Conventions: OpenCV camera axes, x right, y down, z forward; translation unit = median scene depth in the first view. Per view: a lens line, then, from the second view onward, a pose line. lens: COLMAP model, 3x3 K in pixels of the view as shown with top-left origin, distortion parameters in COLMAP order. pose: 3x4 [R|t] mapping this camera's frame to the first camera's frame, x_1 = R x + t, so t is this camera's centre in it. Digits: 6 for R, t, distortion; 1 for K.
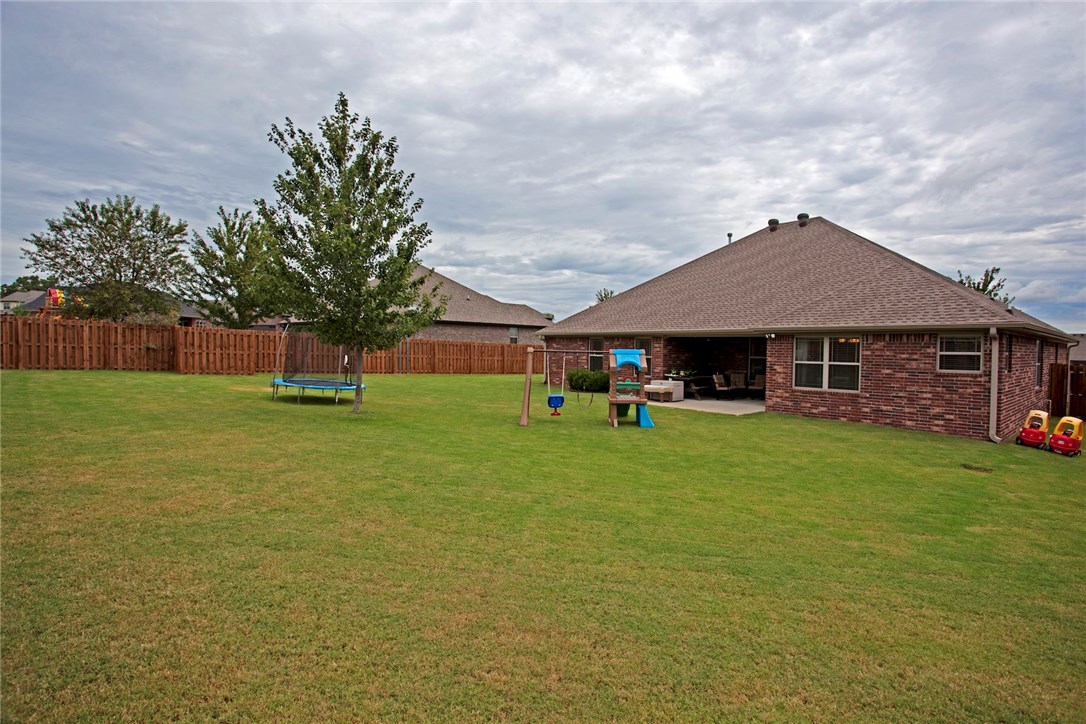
lens RADIAL K [[521.6, 0, 546.7], [0, 521.6, 362.5], [0, 0, 1]] dist [-0.080247, 0.032477]
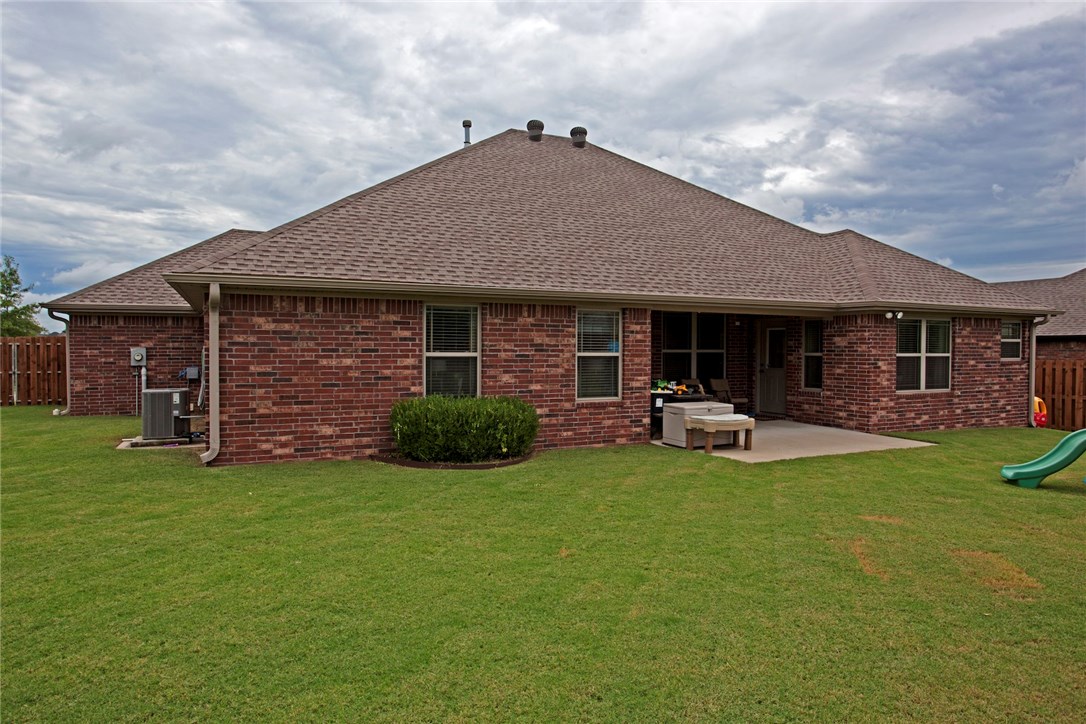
lens RADIAL K [[659.1, 0, 543.0], [0, 659.1, 362.0], [0, 0, 1]] dist [-0.025634, 0.000590]
pose [[0.241830, -0.029588, 0.969867, -0.464640], [0.028613, 0.999318, 0.023352, -0.024569], [-0.969897, 0.022104, 0.242511, 1.217888]]
